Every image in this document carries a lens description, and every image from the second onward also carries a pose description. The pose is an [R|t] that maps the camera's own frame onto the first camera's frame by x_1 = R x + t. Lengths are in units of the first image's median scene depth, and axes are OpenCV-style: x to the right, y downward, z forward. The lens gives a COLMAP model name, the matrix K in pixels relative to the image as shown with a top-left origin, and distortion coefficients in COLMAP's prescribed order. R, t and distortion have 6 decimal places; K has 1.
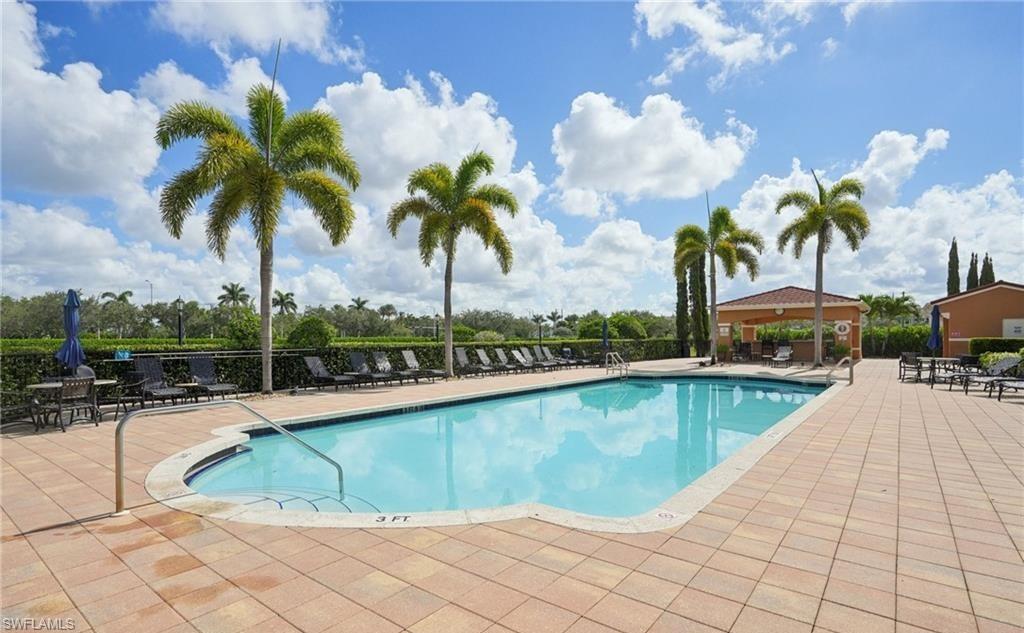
lens RADIAL K [[504.6, 0, 513.2], [0, 504.6, 347.7], [0, 0, 1]] dist [-0.000521, -0.000083]
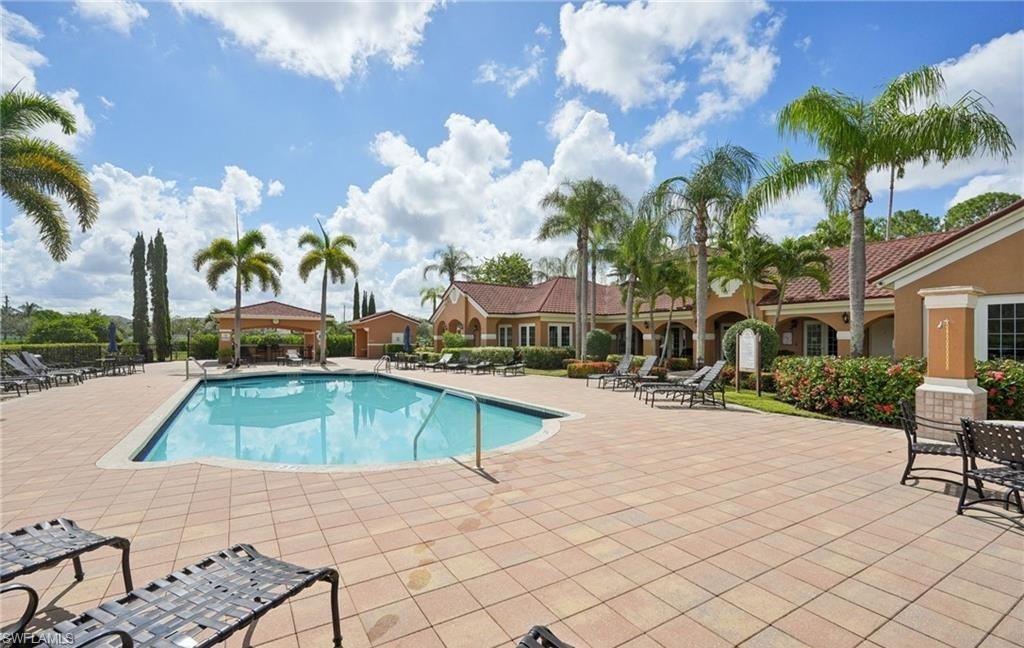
lens RADIAL K [[442.9, 0, 513.6], [0, 442.9, 346.6], [0, 0, 1]] dist [0.029733, 0.000094]
pose [[0.351750, -0.002270, 0.936091, -0.334200], [0.010559, 0.999943, -0.001543, -0.002787], [-0.936034, 0.010427, 0.351754, 0.077909]]
